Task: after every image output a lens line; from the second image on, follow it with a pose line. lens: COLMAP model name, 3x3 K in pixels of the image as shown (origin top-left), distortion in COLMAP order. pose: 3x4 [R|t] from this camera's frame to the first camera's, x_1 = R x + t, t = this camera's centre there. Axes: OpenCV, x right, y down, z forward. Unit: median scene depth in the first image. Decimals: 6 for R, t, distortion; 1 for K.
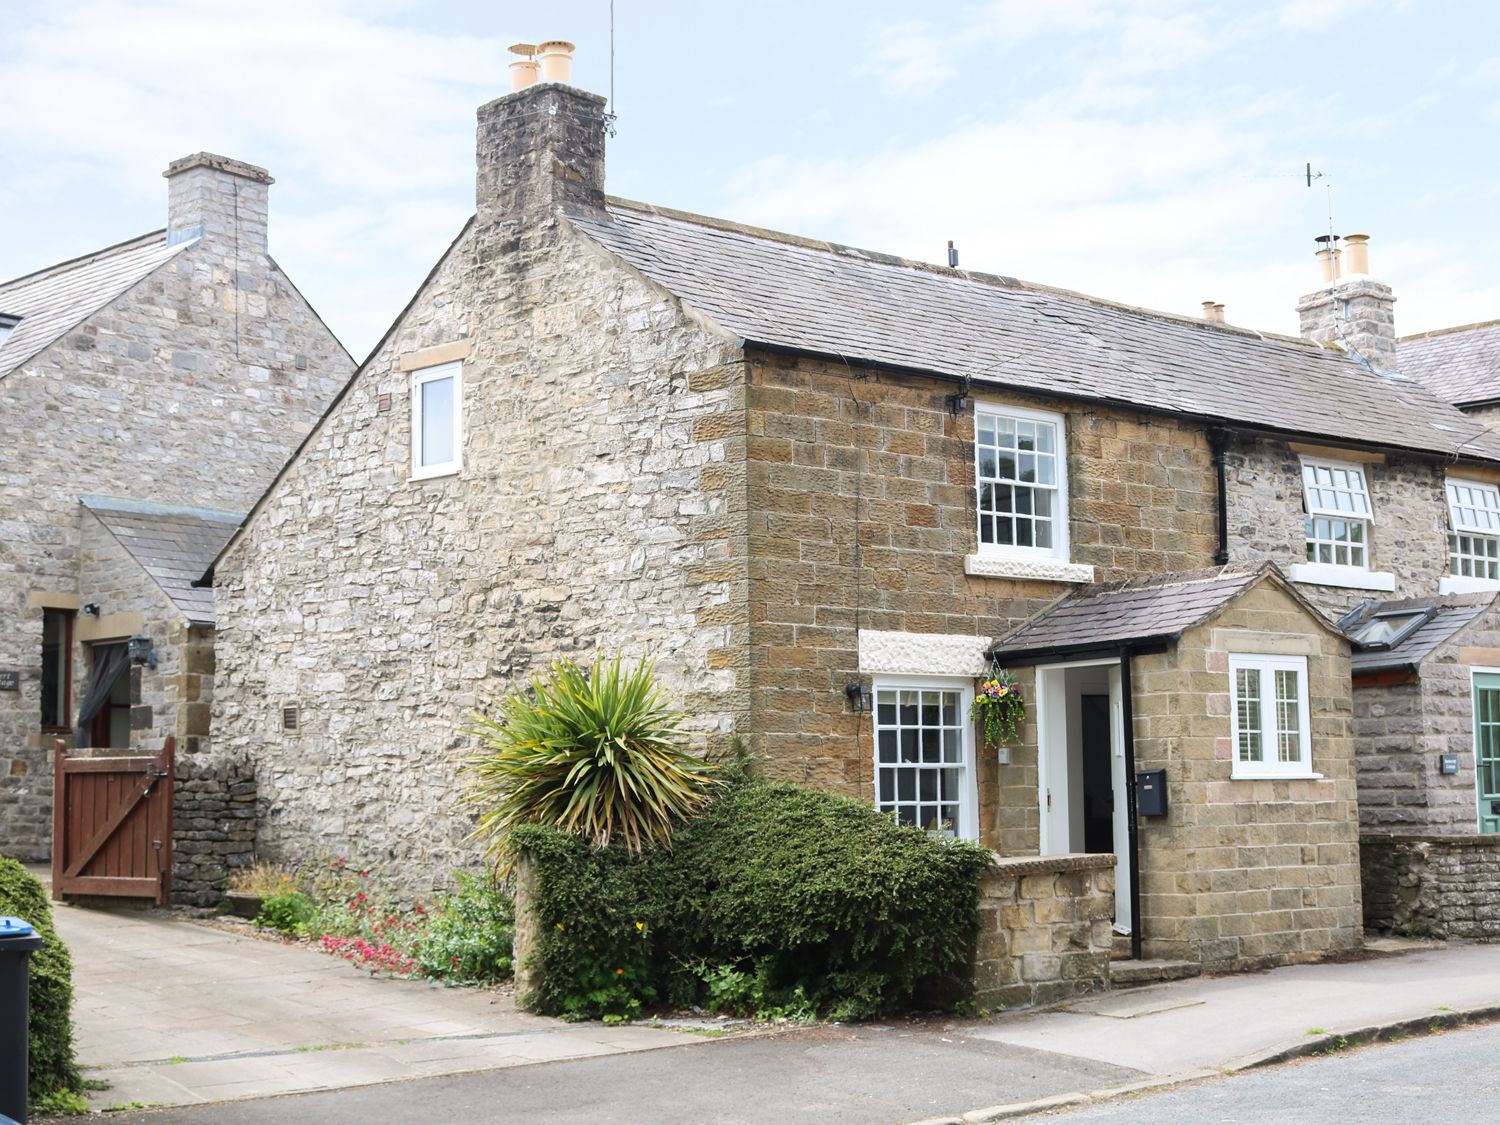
lens RADIAL K [[1865.2, 0, 750.0], [0, 1865.2, 562.5], [0, 0, 1]] dist [-0.061625, 0.026340]
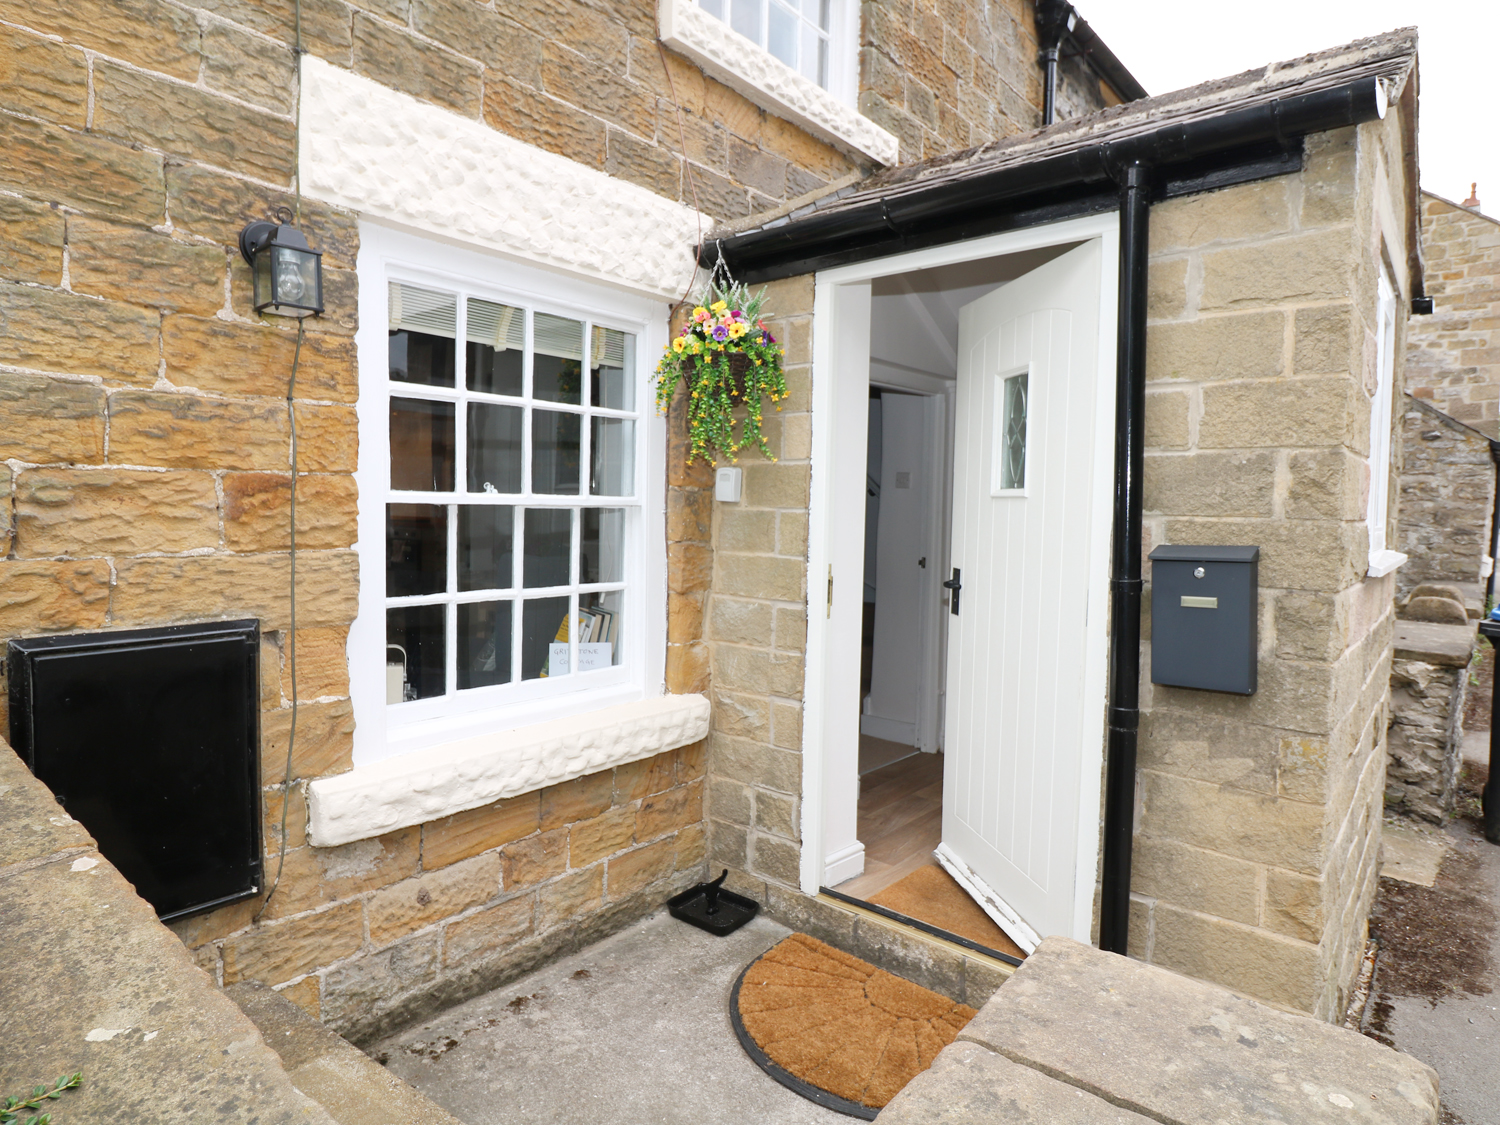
lens RADIAL K [[840.9, 0, 750.0], [0, 840.9, 562.5], [0, 0, 1]] dist [0.002157, 0.000387]
pose [[0.974709, 0.019950, 0.222587, 0.097719], [-0.063111, 0.980039, 0.188523, 0.084514], [-0.214382, -0.197803, 0.956512, 0.809263]]
